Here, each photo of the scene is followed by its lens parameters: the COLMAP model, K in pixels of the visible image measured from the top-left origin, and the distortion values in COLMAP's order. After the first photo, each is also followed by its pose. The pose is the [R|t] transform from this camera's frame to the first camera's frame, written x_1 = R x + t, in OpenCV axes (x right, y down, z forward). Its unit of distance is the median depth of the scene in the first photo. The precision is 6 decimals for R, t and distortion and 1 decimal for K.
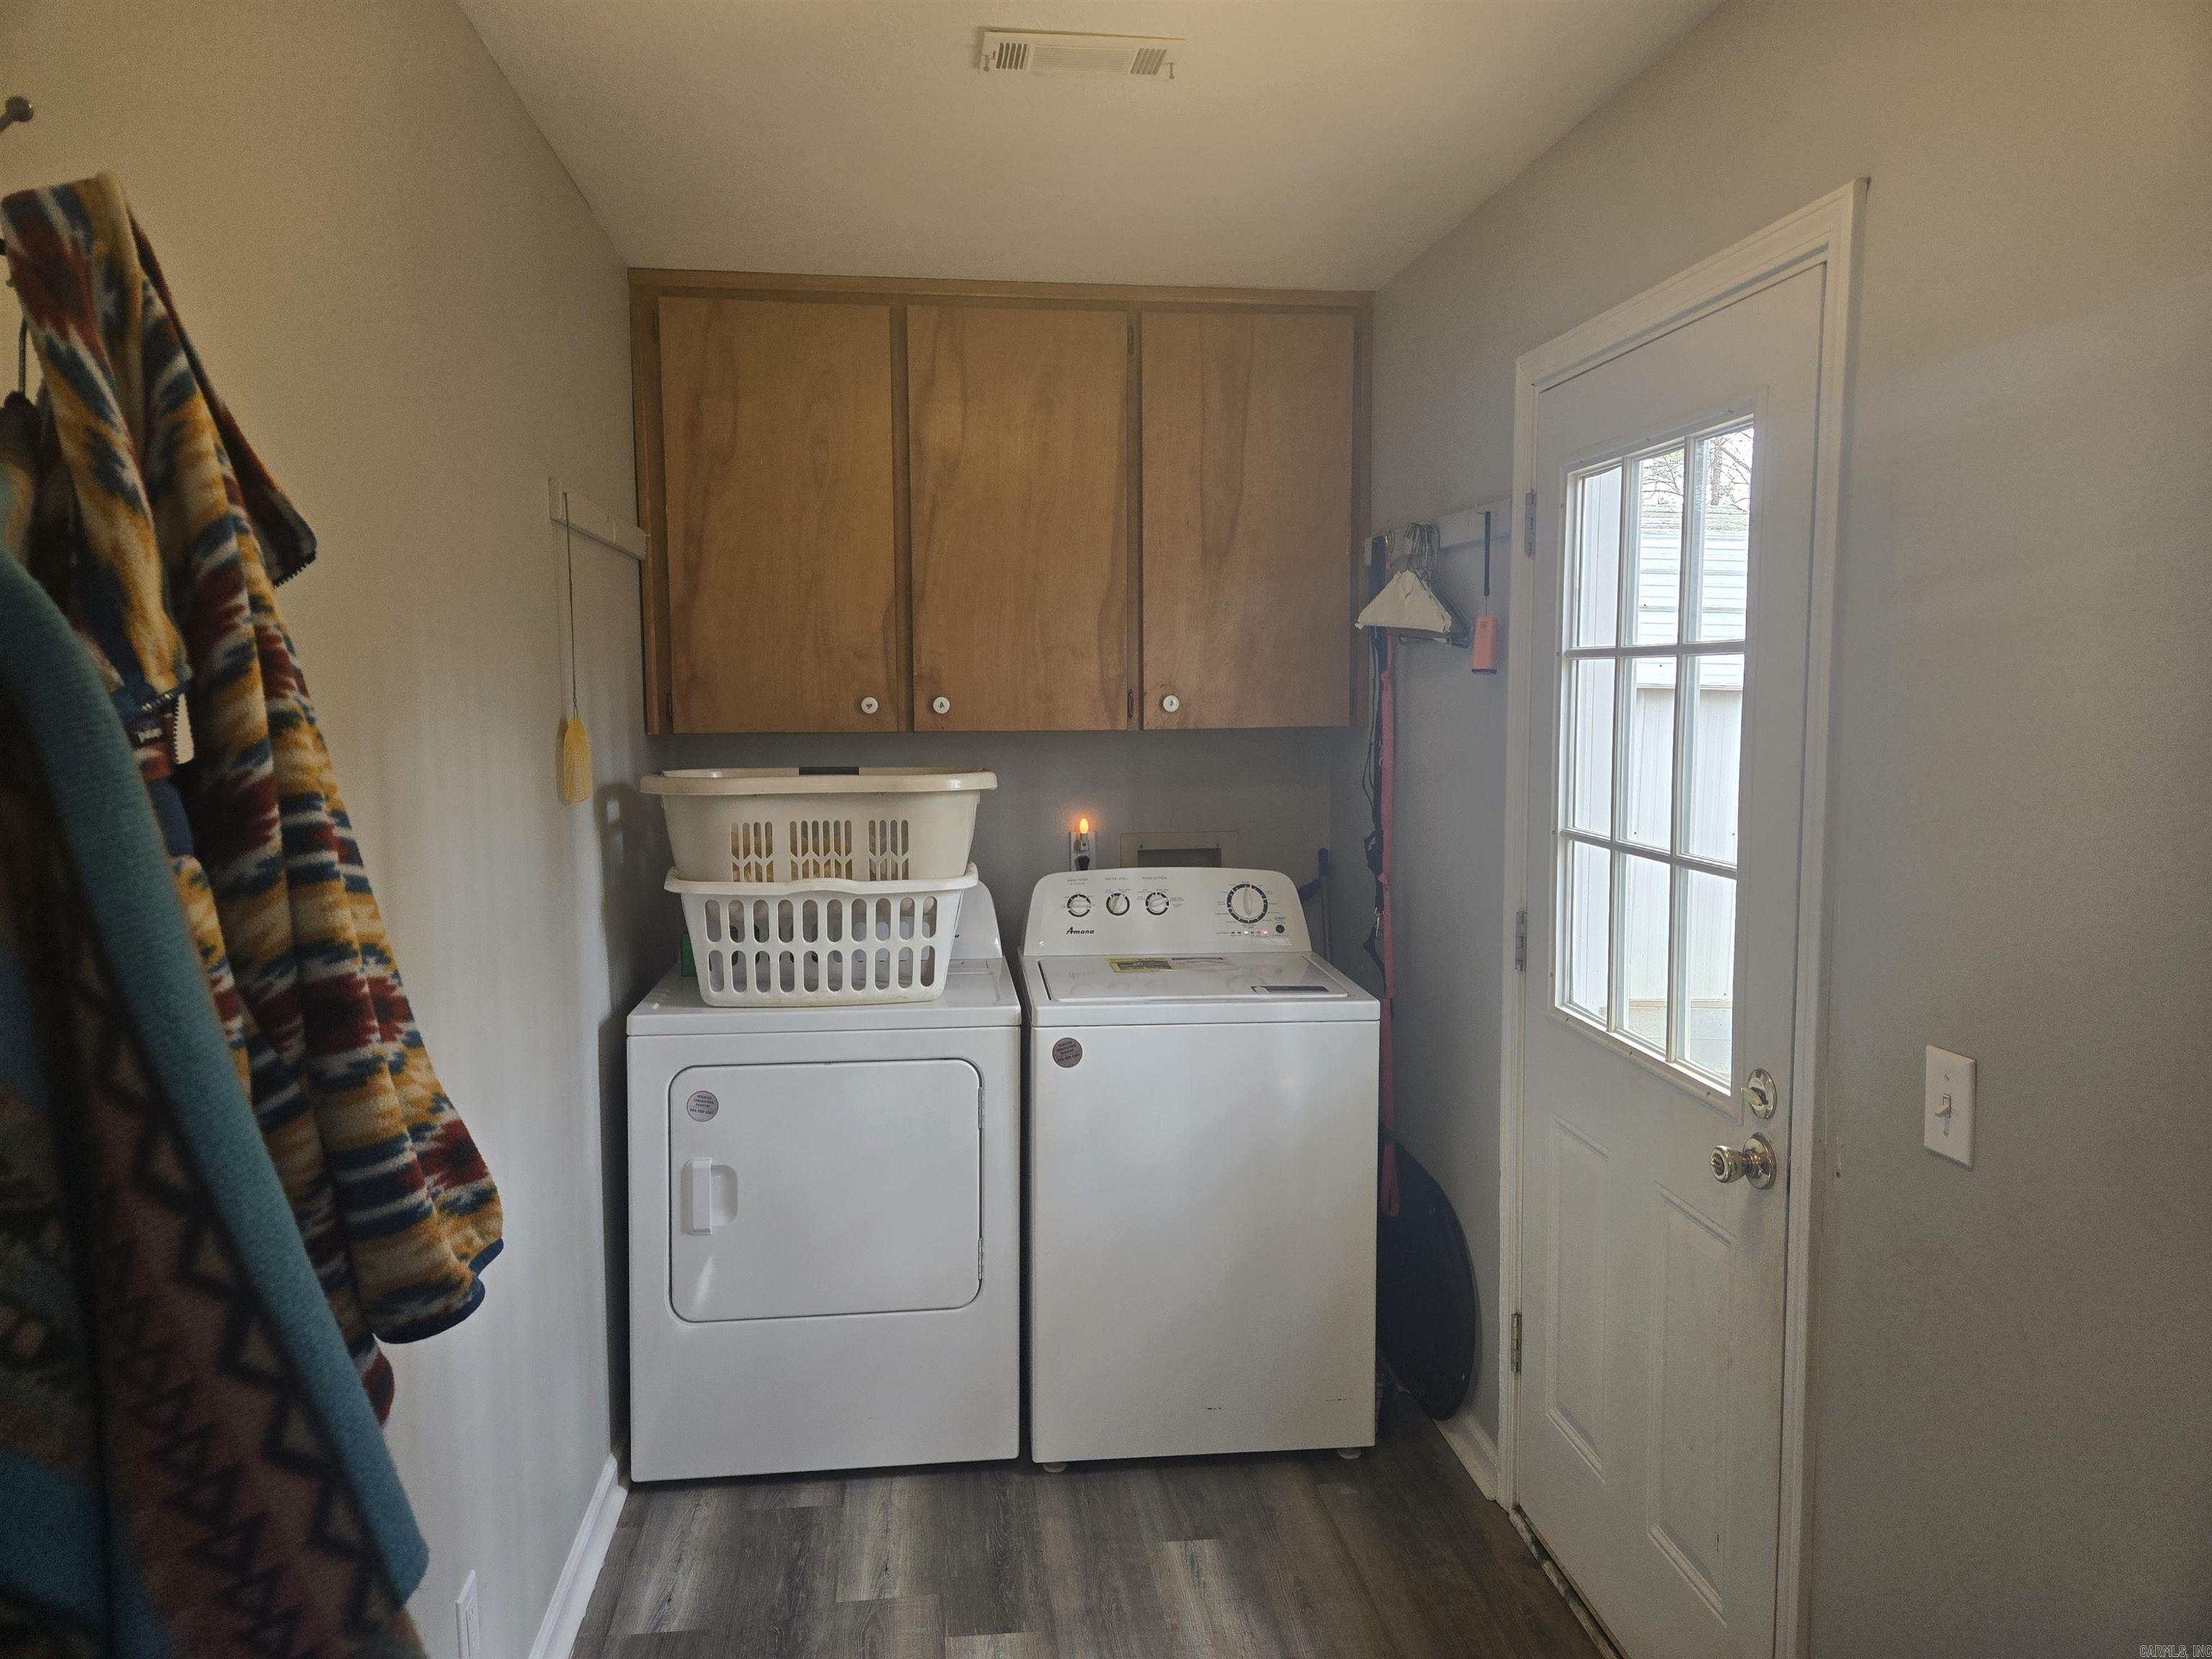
lens RADIAL K [[1489.6, 0, 1106.0], [0, 1489.6, 829.5], [0, 0, 1]] dist [0.069115, -0.000630]
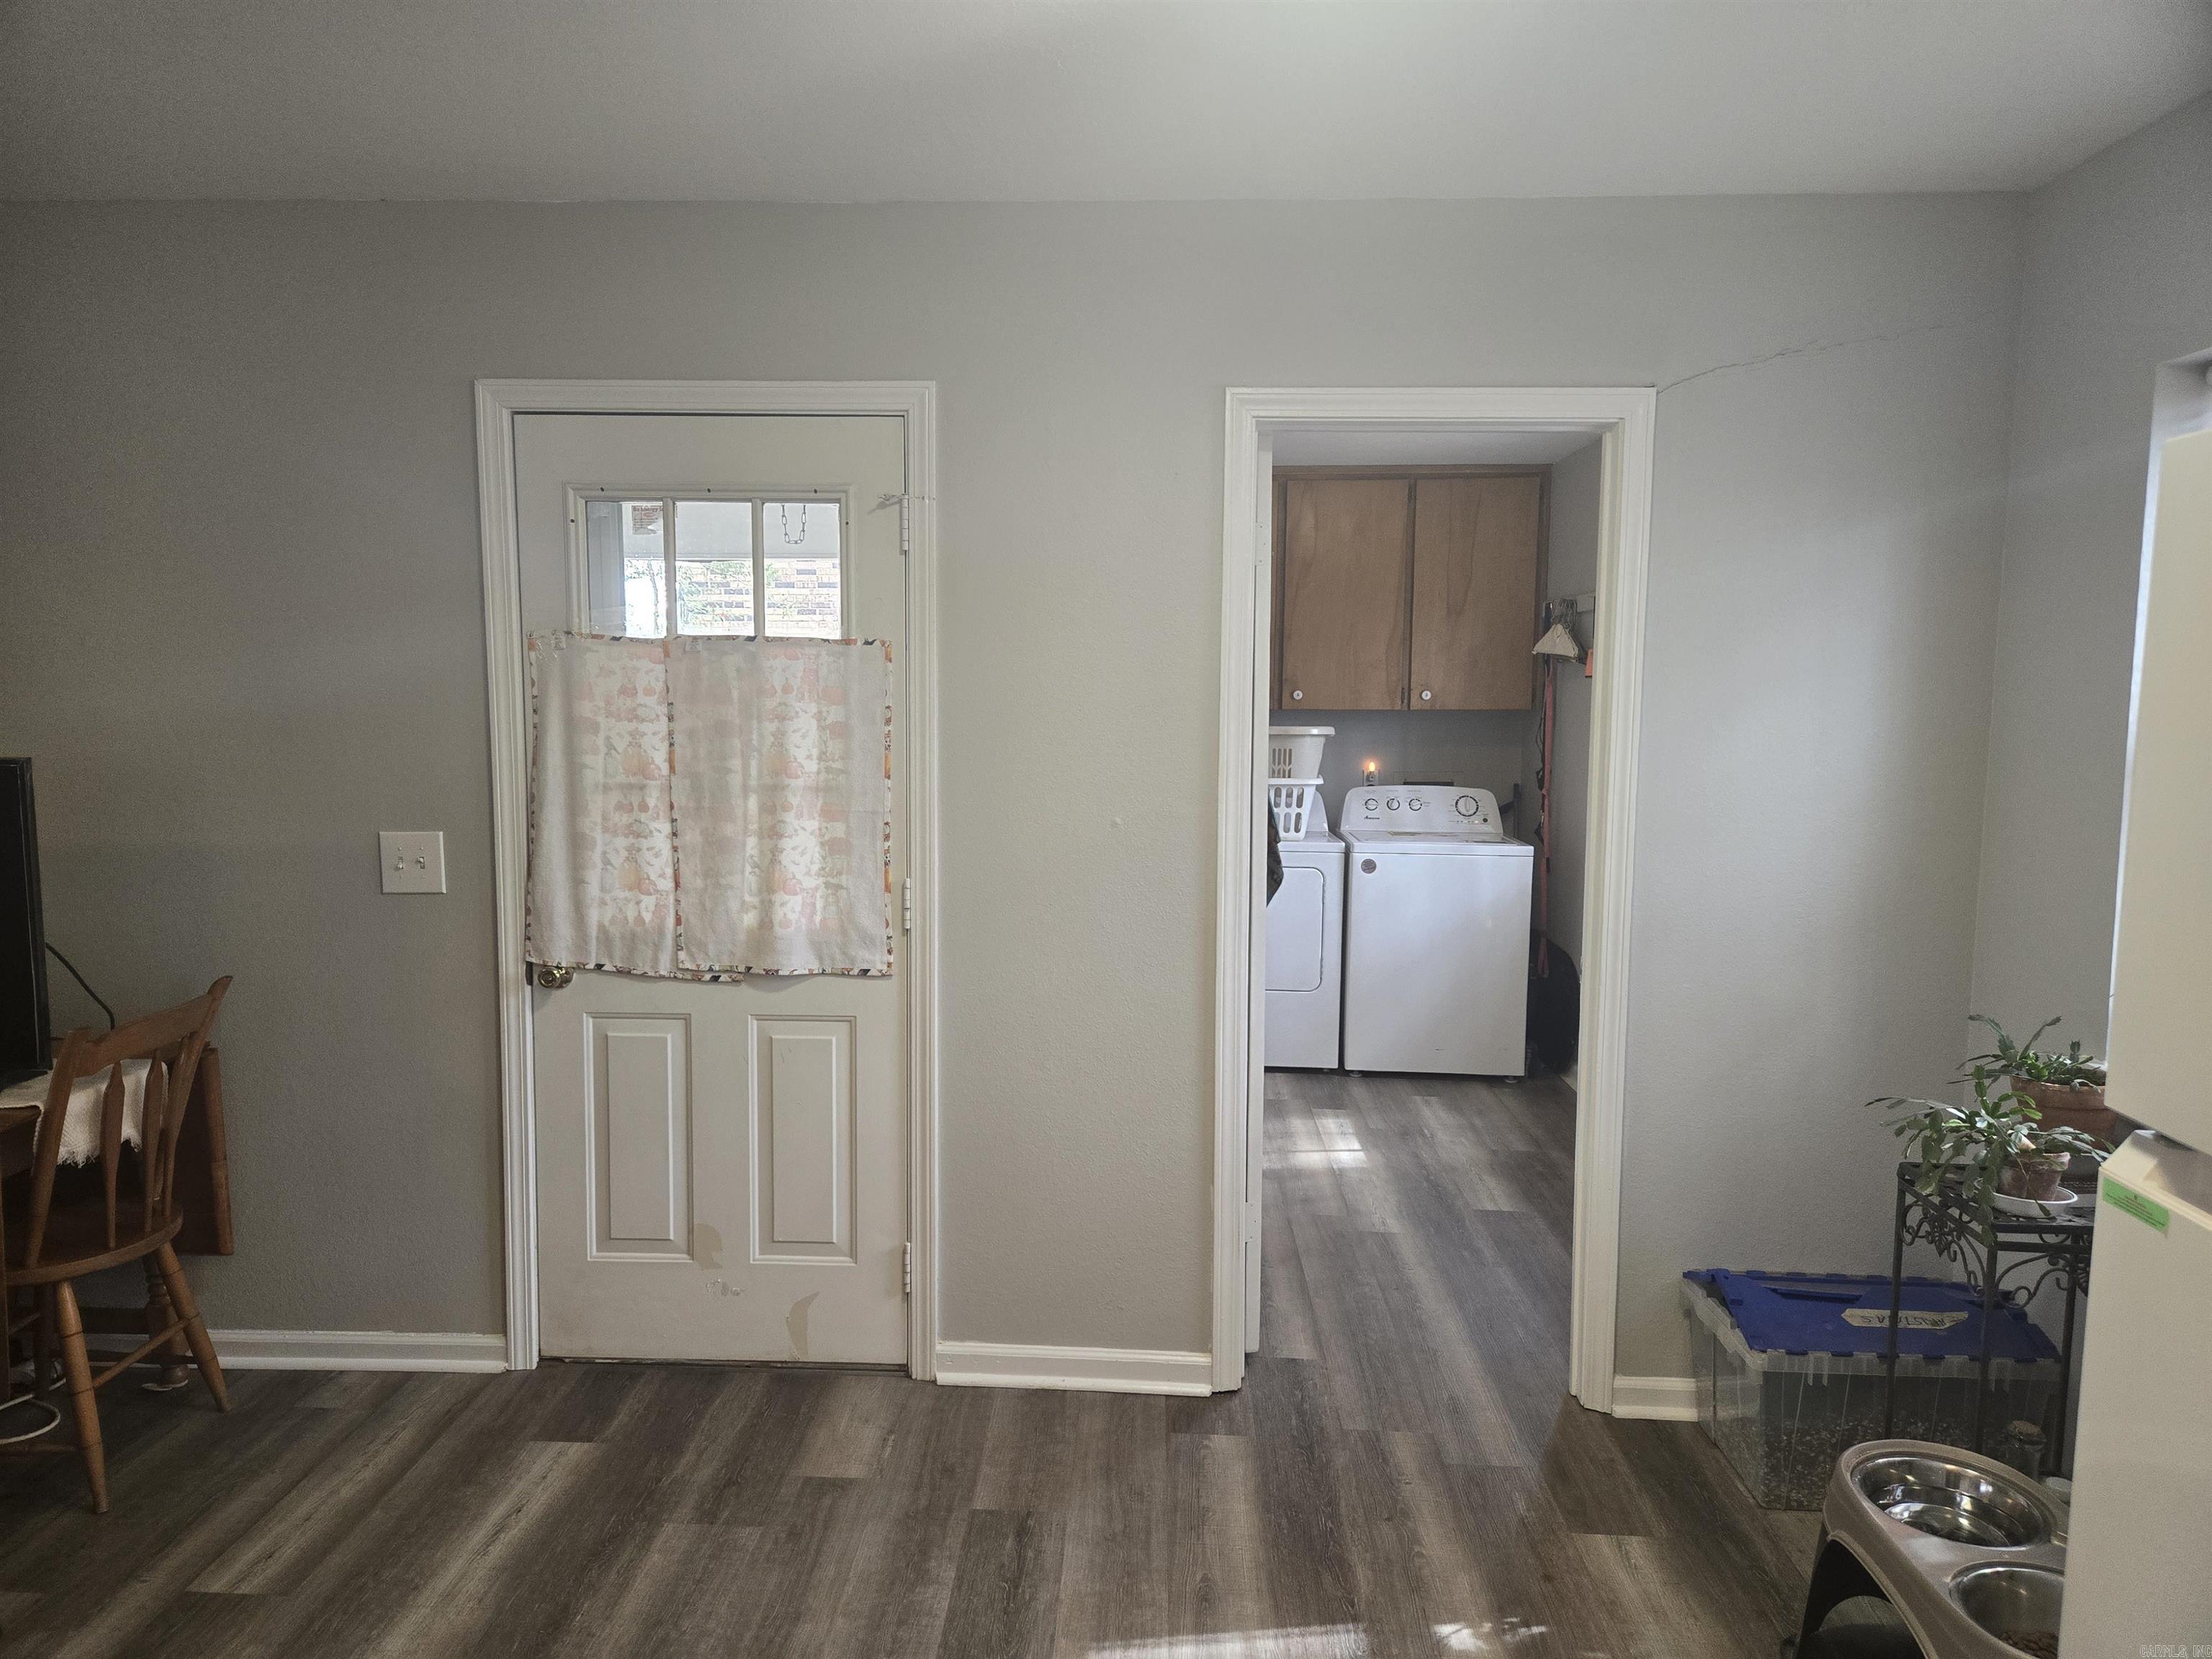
lens RADIAL K [[1378.5, 0, 1106.0], [0, 1378.5, 829.5], [0, 0, 1]] dist [0.034454, -0.002744]
pose [[0.984101, 0.028590, -0.175292, -0.045072], [-0.029020, 0.999579, 0.000111, 0.099952], [0.175221, 0.004978, 0.984517, -0.795852]]
